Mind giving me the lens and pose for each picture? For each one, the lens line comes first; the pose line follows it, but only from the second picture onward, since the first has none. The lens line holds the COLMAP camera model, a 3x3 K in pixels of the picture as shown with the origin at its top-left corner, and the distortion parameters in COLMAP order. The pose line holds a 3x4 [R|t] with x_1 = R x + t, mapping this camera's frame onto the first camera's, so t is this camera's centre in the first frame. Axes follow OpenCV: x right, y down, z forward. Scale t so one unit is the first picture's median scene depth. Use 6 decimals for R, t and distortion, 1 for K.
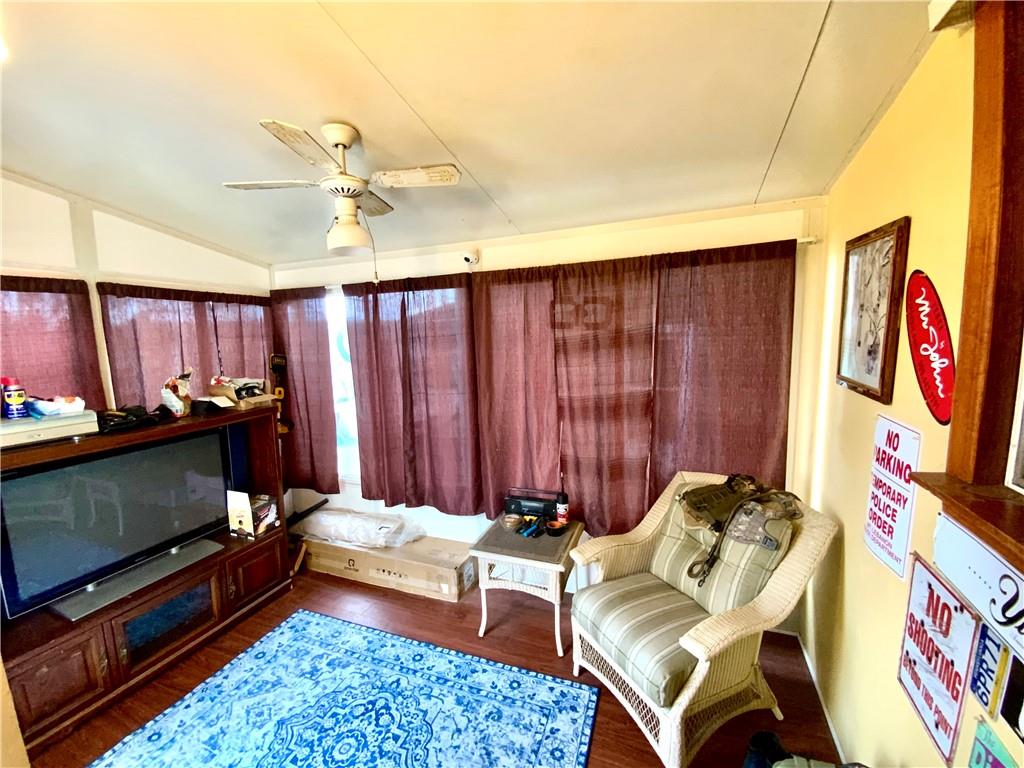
lens RADIAL K [[418.5, 0, 511.2], [0, 418.5, 388.2], [0, 0, 1]] dist [-0.003244, -0.004486]
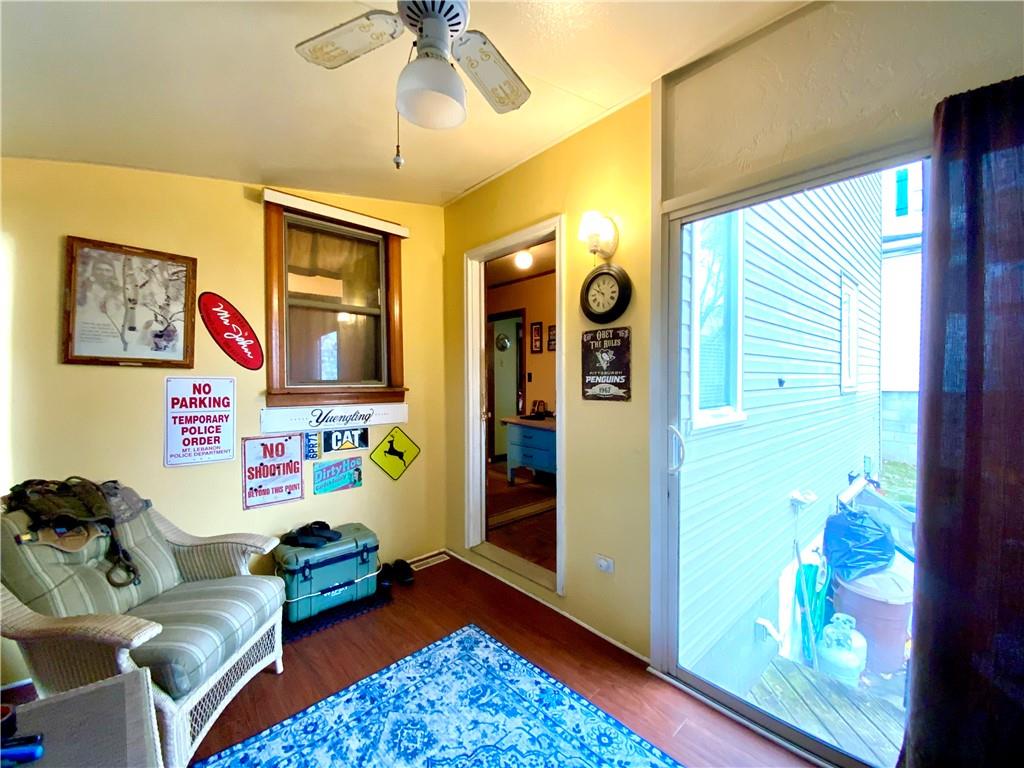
lens RADIAL K [[418.5, 0, 513.7], [0, 418.5, 383.4], [0, 0, 1]] dist [-0.003244, -0.004486]
pose [[-0.898409, 0.018124, 0.438785, -0.959799], [0.076841, 0.990222, 0.116431, 0.004325], [-0.432384, 0.138319, -0.891017, 1.966465]]
